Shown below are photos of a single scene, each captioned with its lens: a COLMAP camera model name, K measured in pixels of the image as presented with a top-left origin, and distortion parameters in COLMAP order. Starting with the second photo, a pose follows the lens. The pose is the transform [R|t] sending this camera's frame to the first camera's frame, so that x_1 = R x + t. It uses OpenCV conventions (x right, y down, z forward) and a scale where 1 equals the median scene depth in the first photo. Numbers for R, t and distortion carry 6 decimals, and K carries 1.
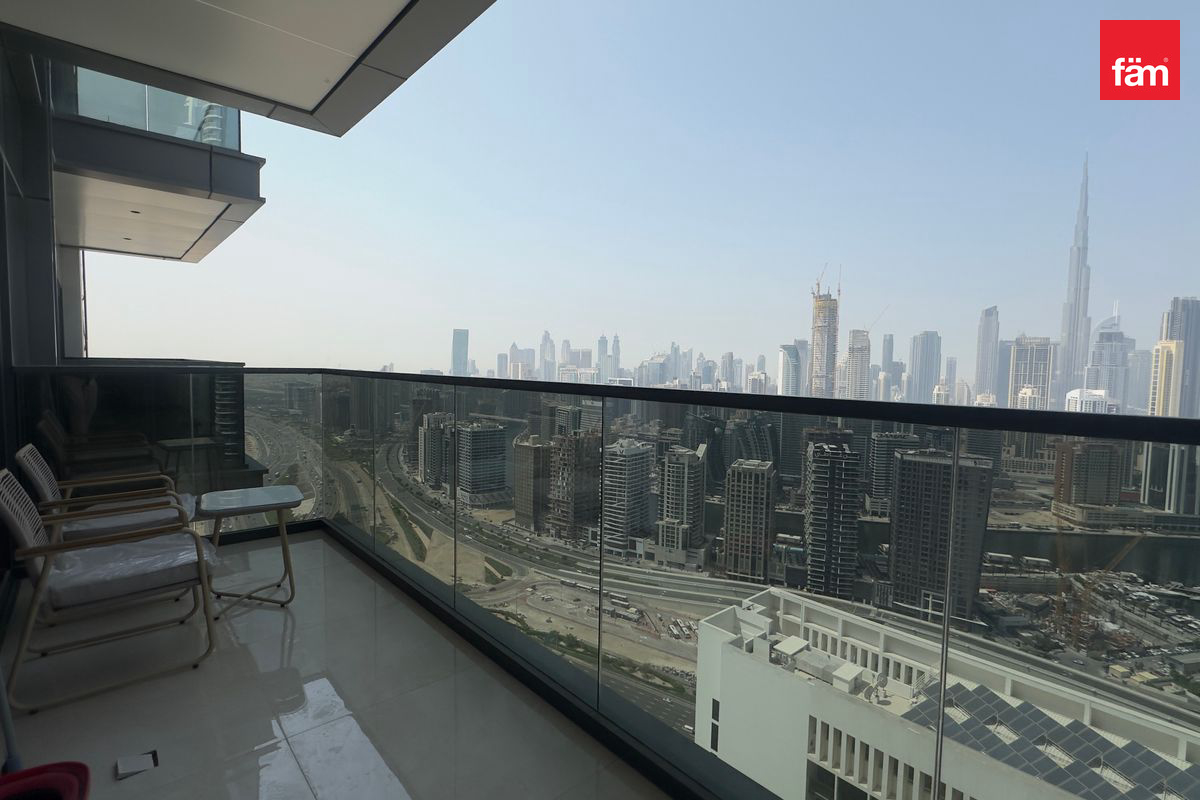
lens RADIAL K [[564.5, 0, 604.3], [0, 564.5, 400.1], [0, 0, 1]] dist [0.001612, 0.000206]
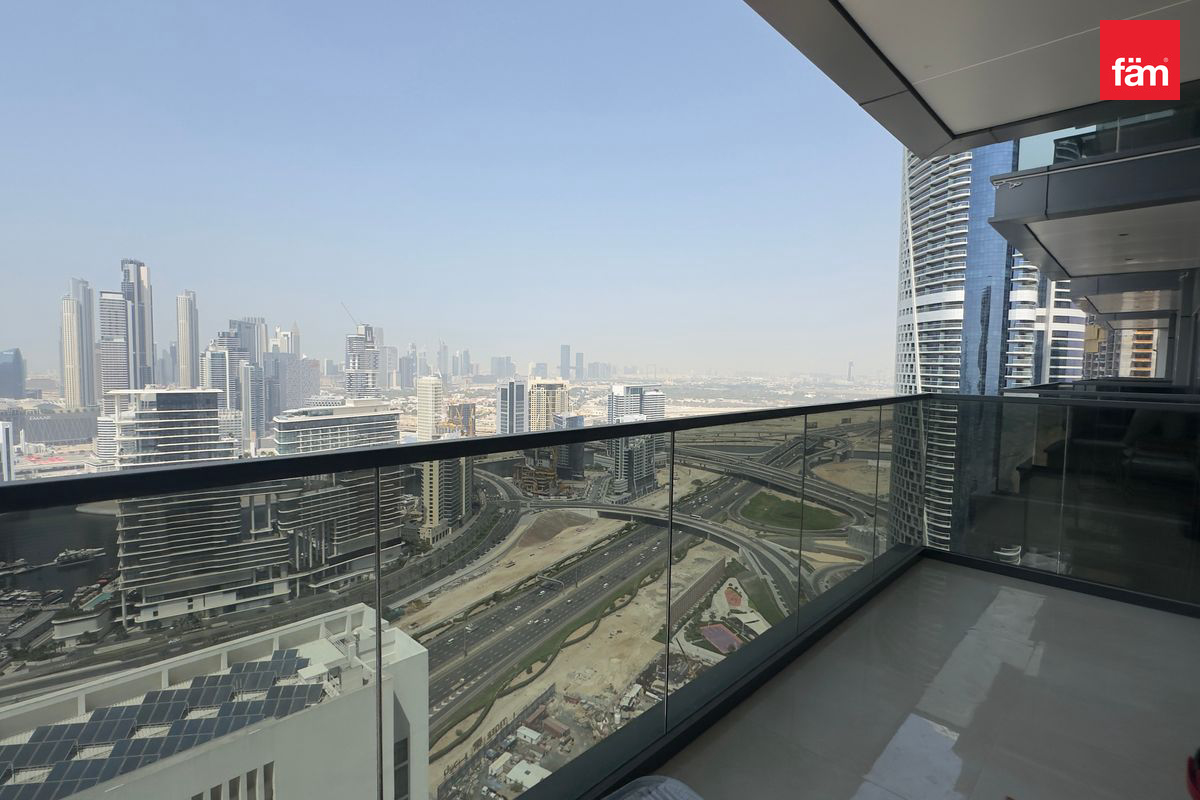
lens RADIAL K [[564.5, 0, 605.0], [0, 564.5, 397.2], [0, 0, 1]] dist [0.001612, 0.000206]
pose [[-0.059328, -0.078720, 0.995130, -0.100052], [0.039505, 0.995920, 0.081137, -0.008831], [-0.997457, 0.044126, -0.055976, 0.110511]]
